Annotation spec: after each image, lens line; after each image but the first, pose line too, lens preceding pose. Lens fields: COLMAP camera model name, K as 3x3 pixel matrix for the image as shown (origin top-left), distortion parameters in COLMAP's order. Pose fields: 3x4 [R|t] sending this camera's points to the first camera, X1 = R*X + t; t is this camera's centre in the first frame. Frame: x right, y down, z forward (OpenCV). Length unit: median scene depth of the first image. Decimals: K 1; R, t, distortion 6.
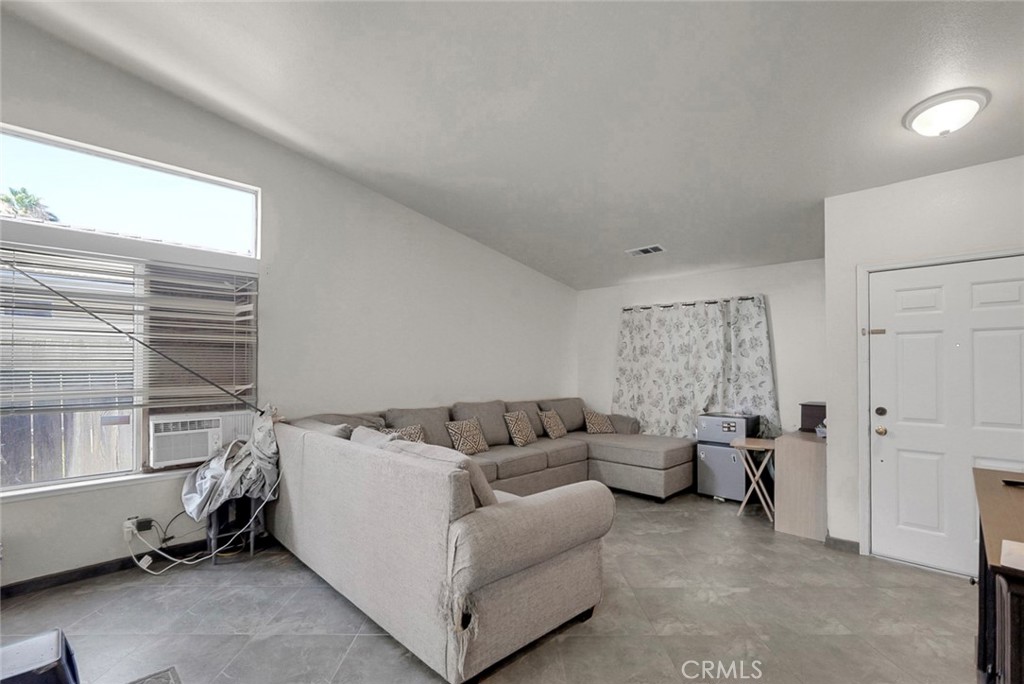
lens RADIAL K [[460.1, 0, 514.3], [0, 460.1, 364.5], [0, 0, 1]] dist [0.000577, 0.000483]
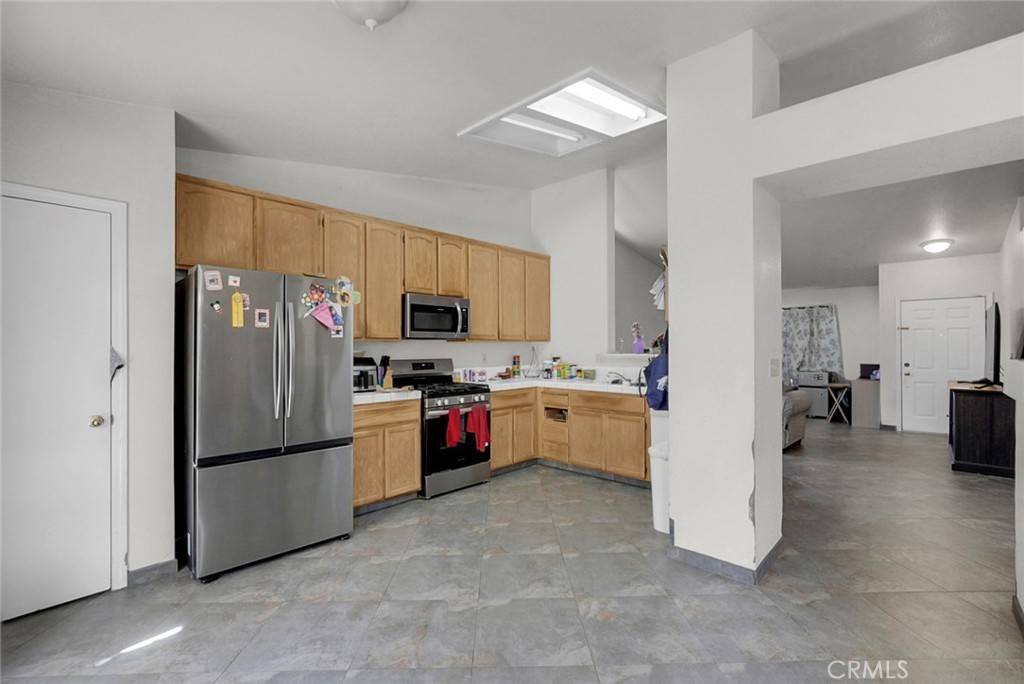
lens RADIAL K [[450.9, 0, 512.0], [0, 450.9, 345.2], [0, 0, 1]] dist [-0.000537, 0.000089]
pose [[0.999953, -0.003728, 0.008929, -0.739191], [0.003704, 0.999990, 0.002665, -0.002156], [-0.008939, -0.002632, 0.999957, -0.756512]]
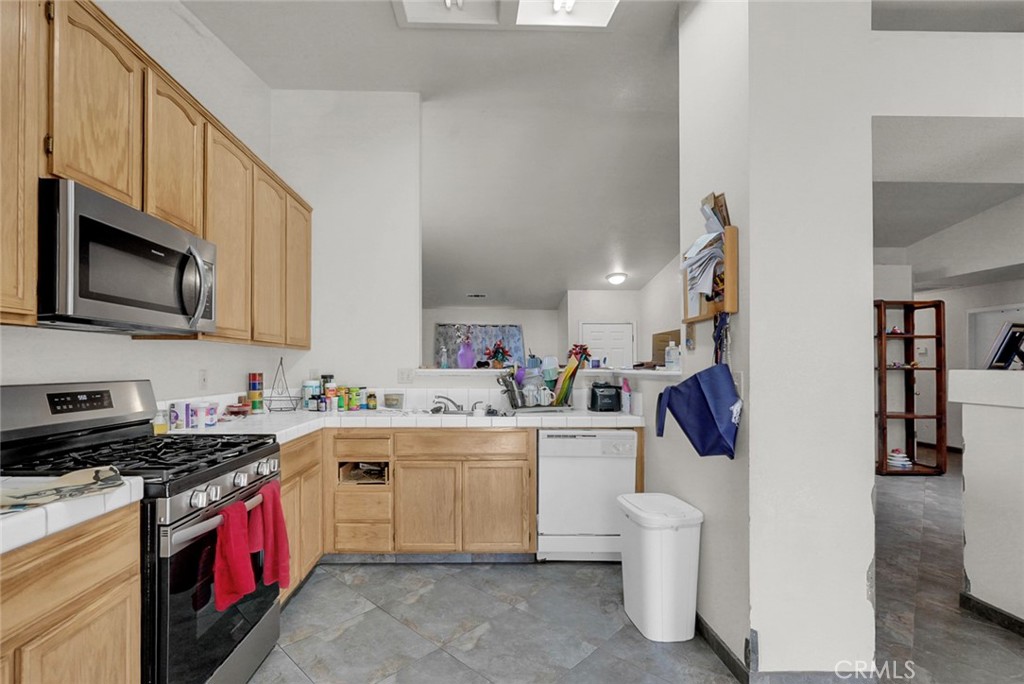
lens RADIAL K [[463.1, 0, 487.7], [0, 463.1, 365.0], [0, 0, 1]] dist [-0.012731, 0.000400]
pose [[0.713928, 0.000701, 0.700219, -0.933730], [-0.005147, 0.999978, 0.004247, 0.011852], [-0.700201, -0.006636, 0.713915, -0.300816]]
